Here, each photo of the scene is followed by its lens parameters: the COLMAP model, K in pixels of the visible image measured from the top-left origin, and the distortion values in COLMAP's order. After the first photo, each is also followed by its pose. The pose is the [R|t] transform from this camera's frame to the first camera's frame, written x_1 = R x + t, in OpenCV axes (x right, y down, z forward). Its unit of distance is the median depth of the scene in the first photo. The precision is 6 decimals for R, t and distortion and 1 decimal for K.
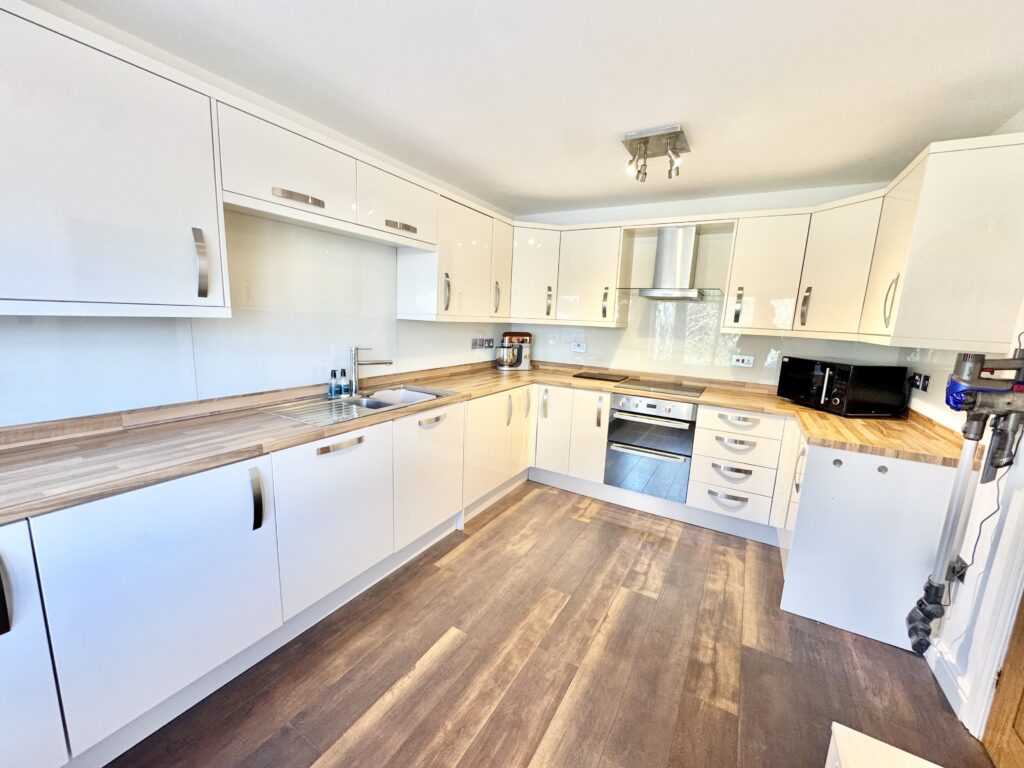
lens RADIAL K [[407.7, 0, 511.1], [0, 407.7, 385.6], [0, 0, 1]] dist [-0.003162, 0.000317]
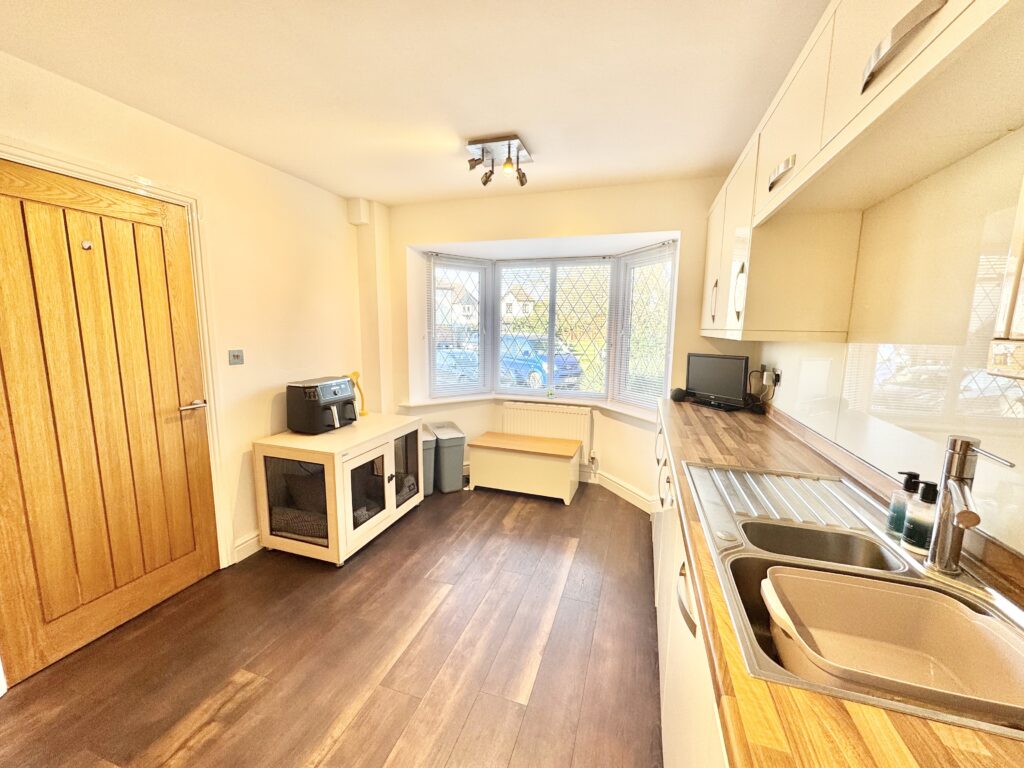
lens RADIAL K [[407.7, 0, 511.2], [0, 407.7, 383.1], [0, 0, 1]] dist [-0.003162, 0.000317]
pose [[-0.974735, -0.024023, -0.222069, 0.067023], [-0.089852, 0.952384, 0.291363, -0.207255], [0.204496, 0.303955, -0.930480, 1.247814]]
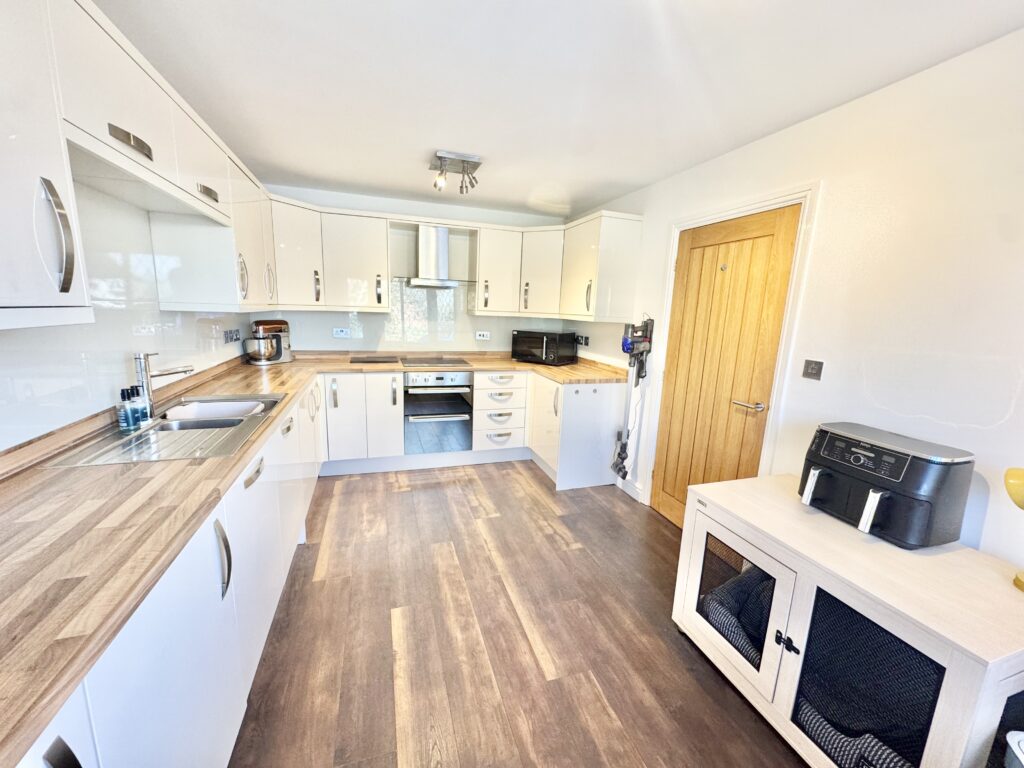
lens RADIAL K [[407.7, 0, 511.5], [0, 407.7, 386.9], [0, 0, 1]] dist [-0.003162, 0.000317]
pose [[0.663660, -0.159669, 0.730795, -0.489859], [0.117658, 0.987075, 0.108814, -0.038436], [-0.738723, 0.013768, 0.673868, 0.049022]]
